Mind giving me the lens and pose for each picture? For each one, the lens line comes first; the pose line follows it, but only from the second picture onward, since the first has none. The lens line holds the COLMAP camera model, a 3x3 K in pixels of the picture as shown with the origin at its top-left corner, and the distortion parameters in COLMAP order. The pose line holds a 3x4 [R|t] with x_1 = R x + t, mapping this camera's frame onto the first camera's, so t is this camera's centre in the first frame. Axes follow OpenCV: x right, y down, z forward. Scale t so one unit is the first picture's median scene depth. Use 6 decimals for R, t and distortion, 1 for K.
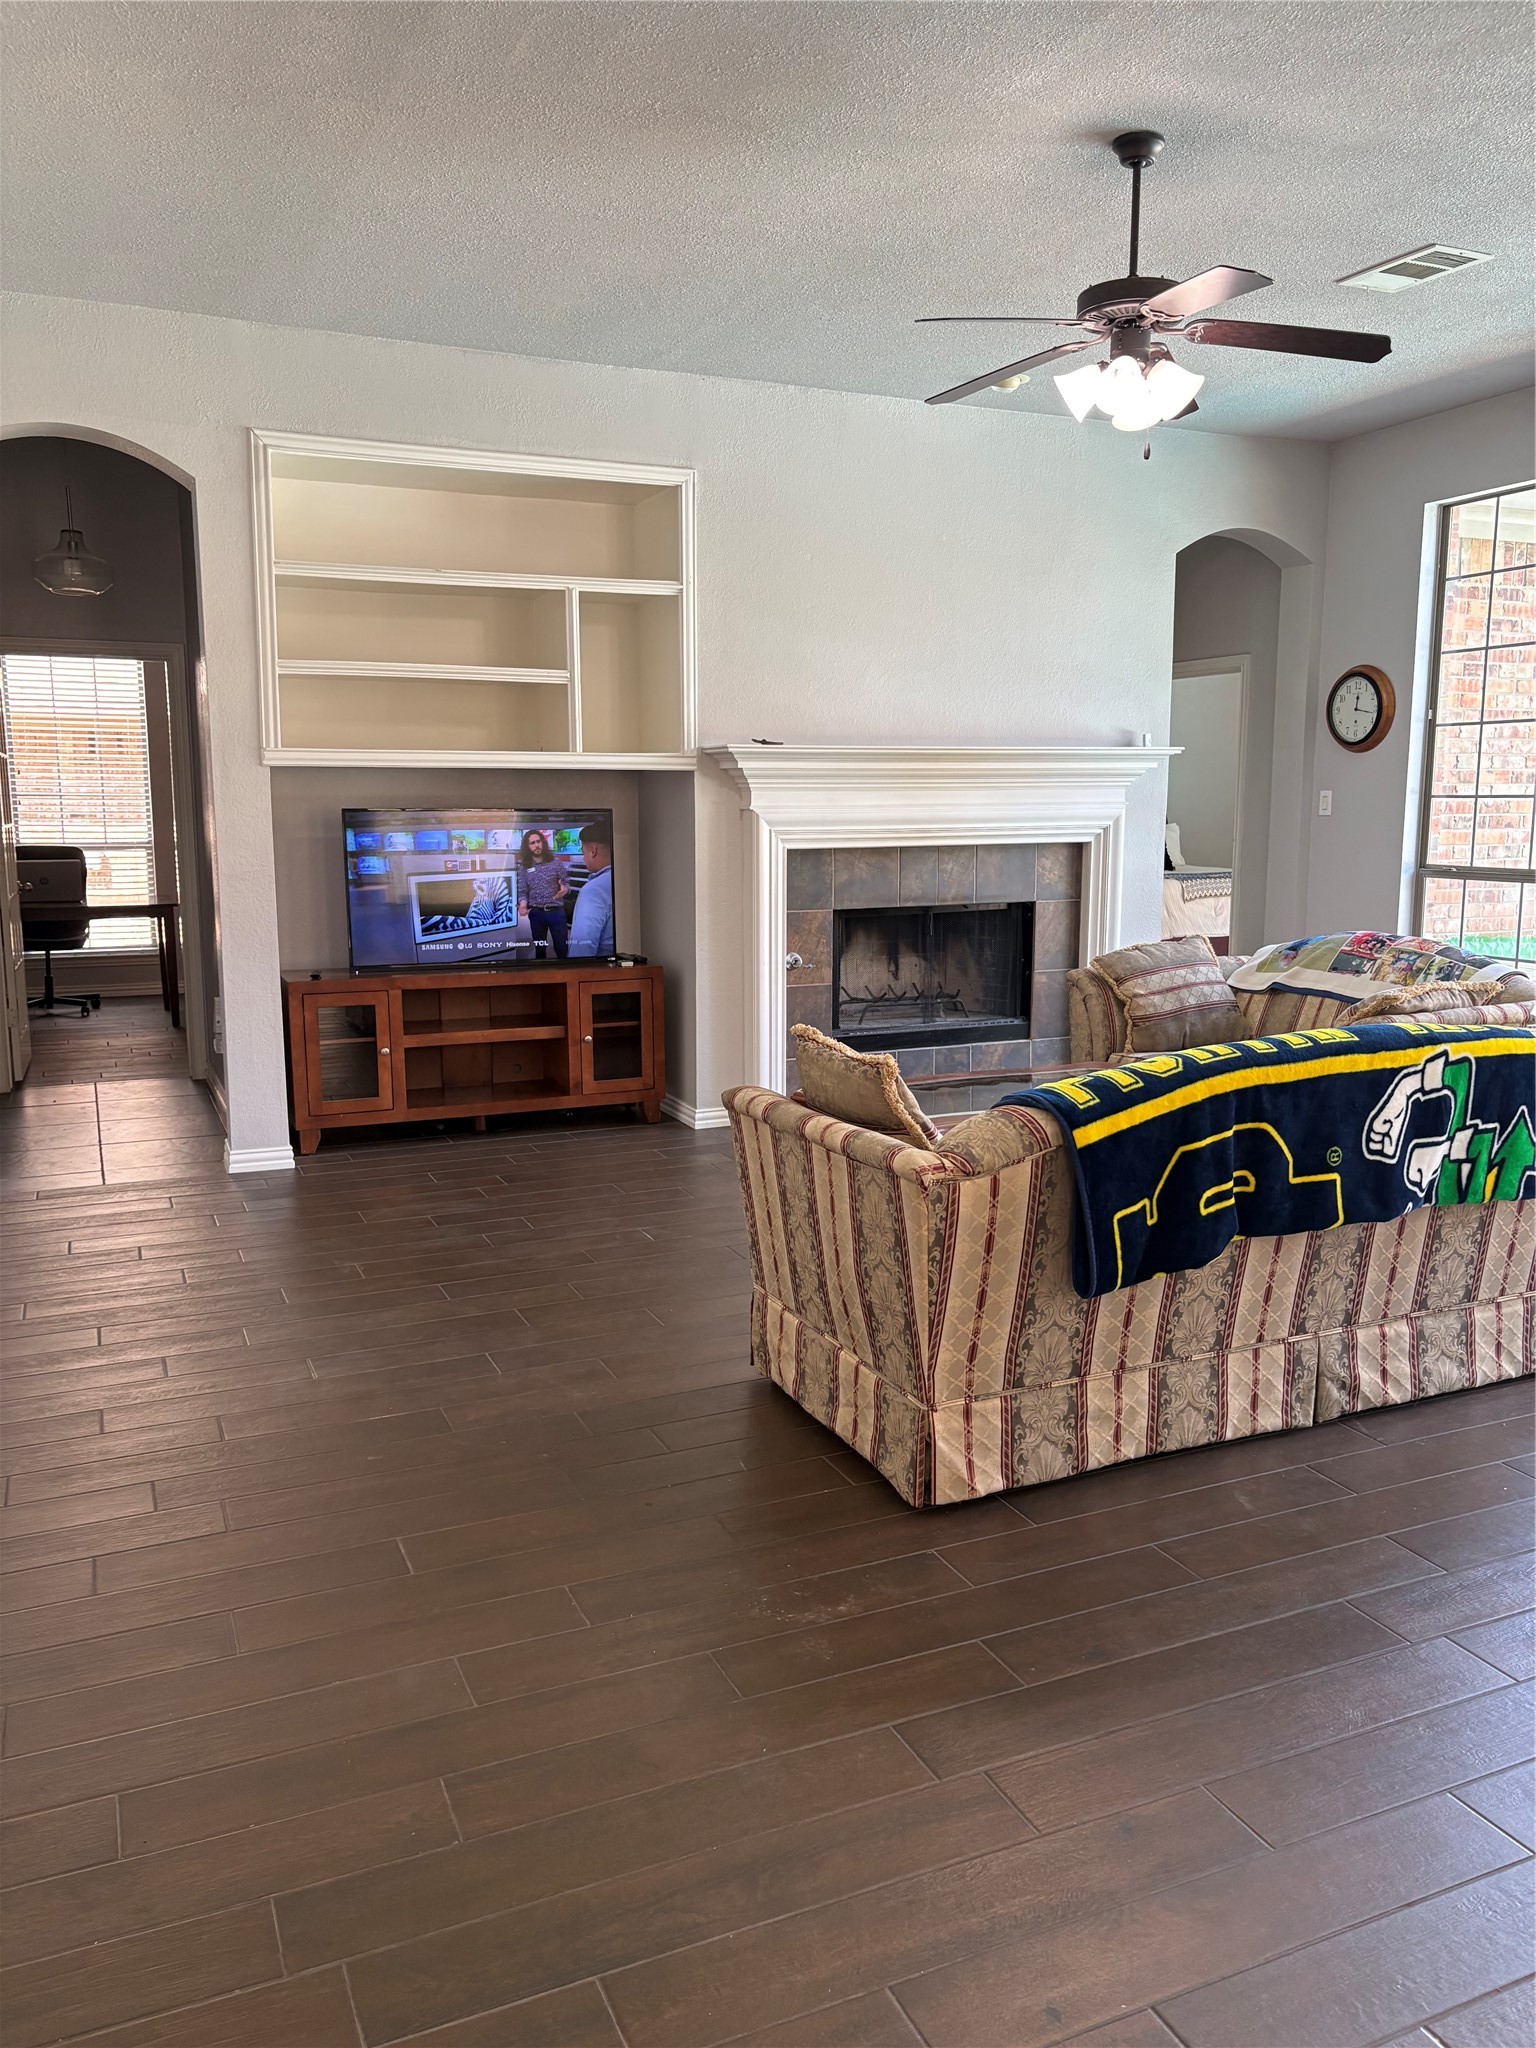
lens RADIAL K [[1573.9, 0, 768.0], [0, 1573.9, 1024.0], [0, 0, 1]] dist [0.043033, -0.051423]
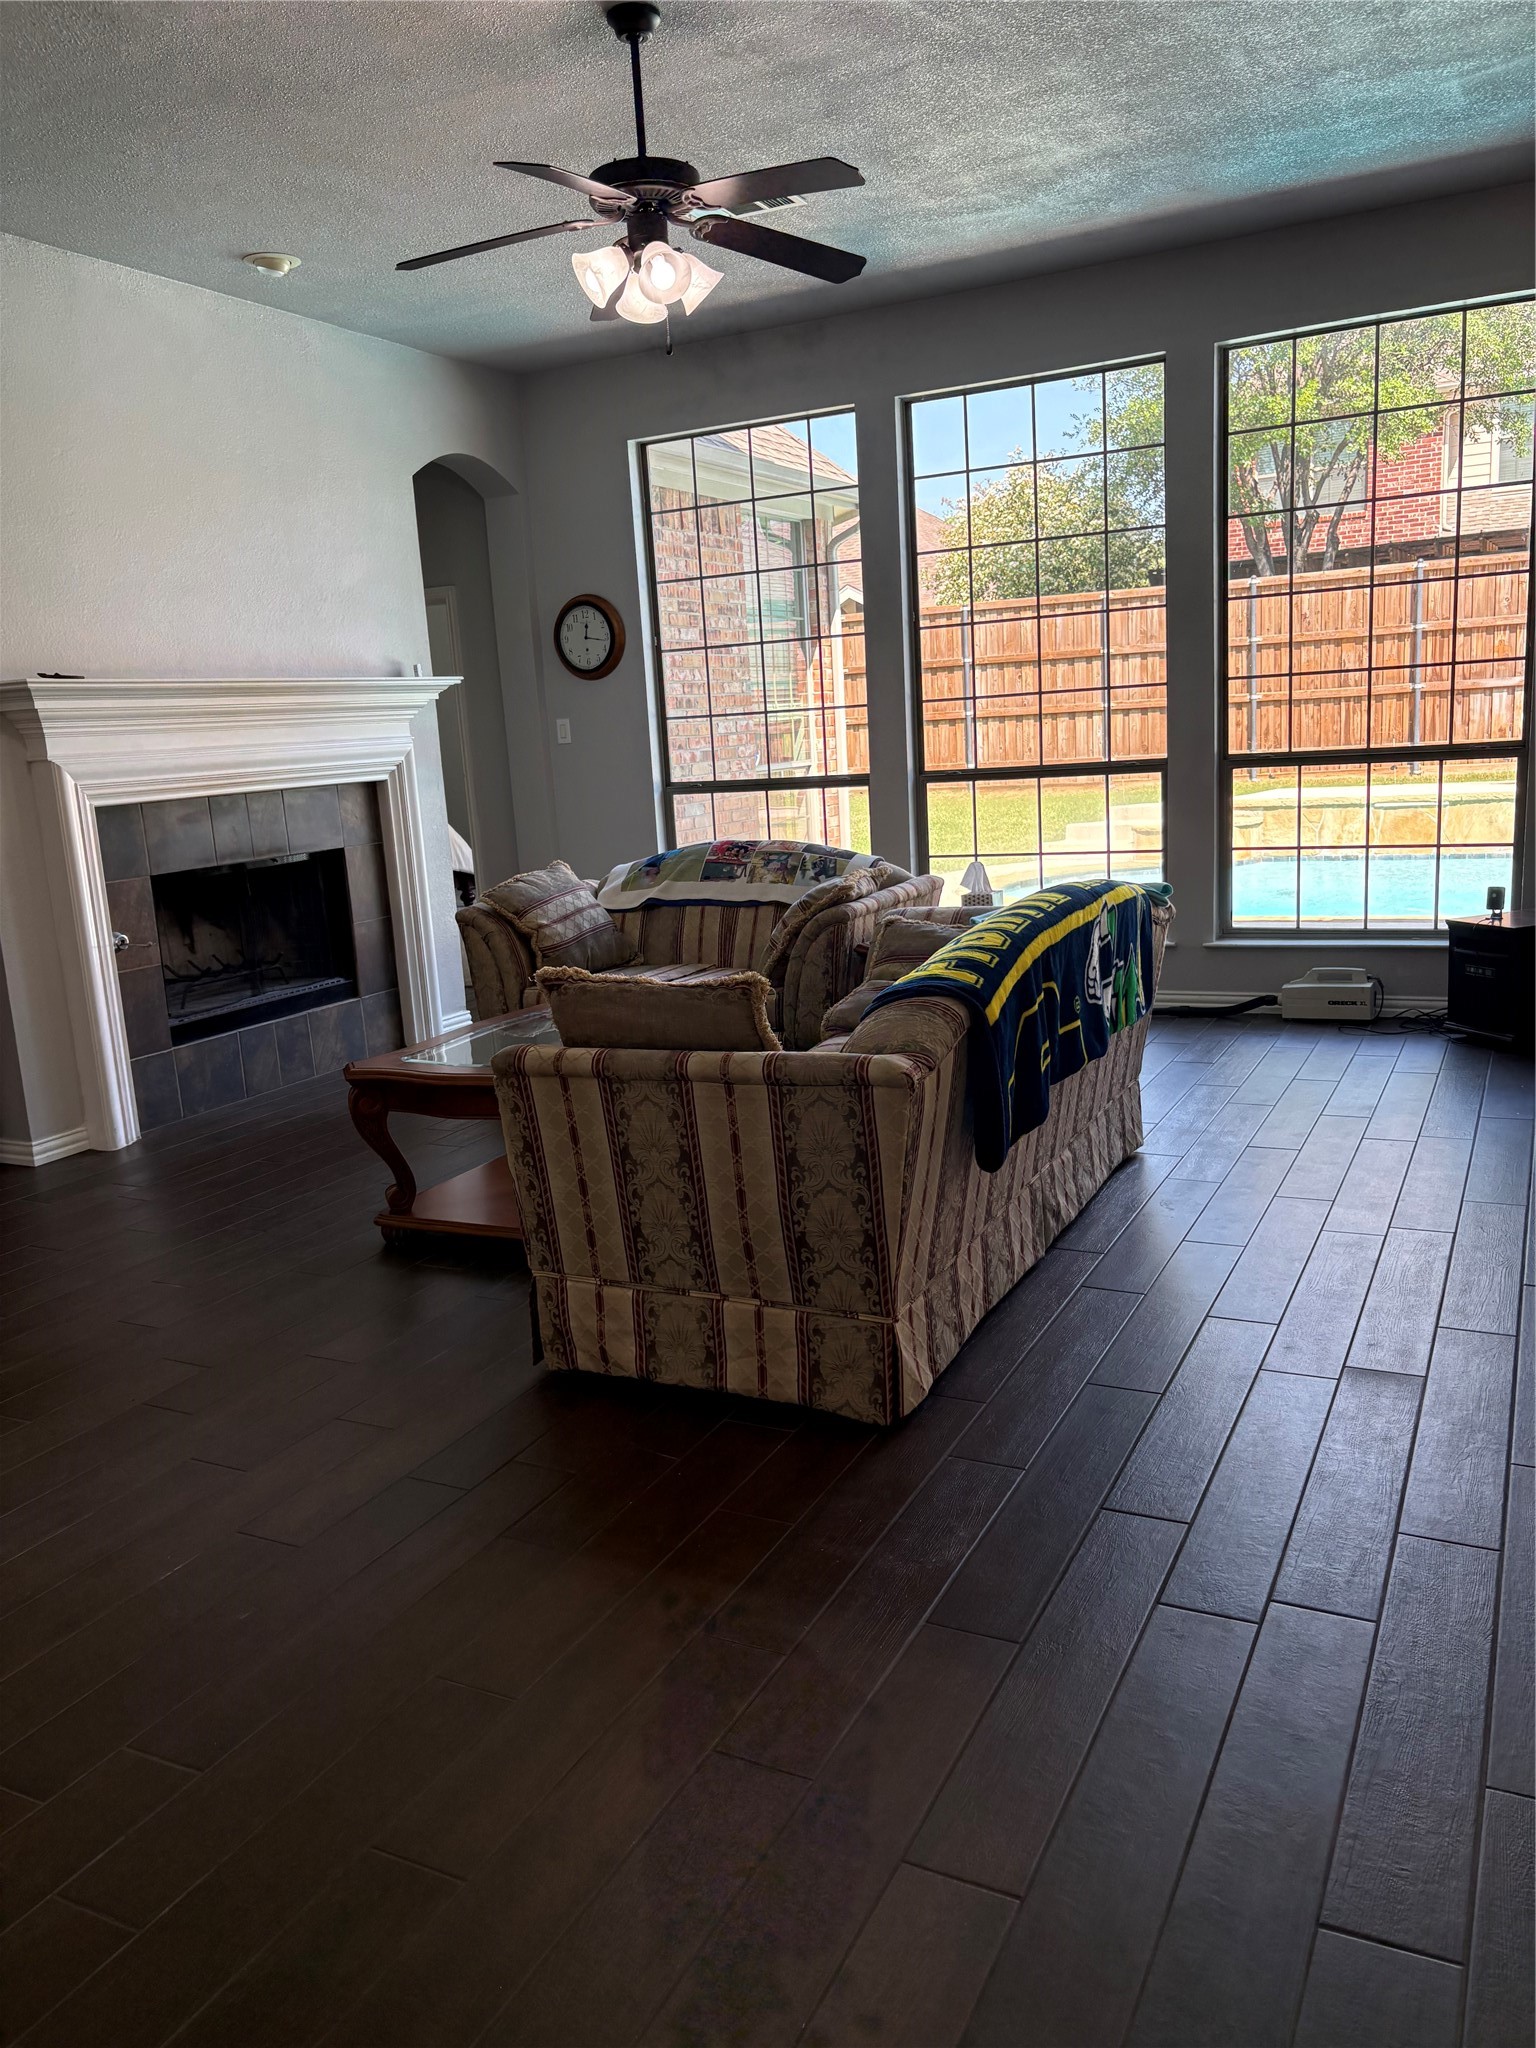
lens RADIAL K [[1575.0, 0, 776.0], [0, 1575.0, 1031.0], [0, 0, 1]] dist [0.072817, -0.067531]
pose [[0.770060, -0.166495, 0.615863, -0.456110], [0.149623, 0.985554, 0.079354, -0.016951], [-0.620178, 0.031040, 0.783847, 0.243439]]
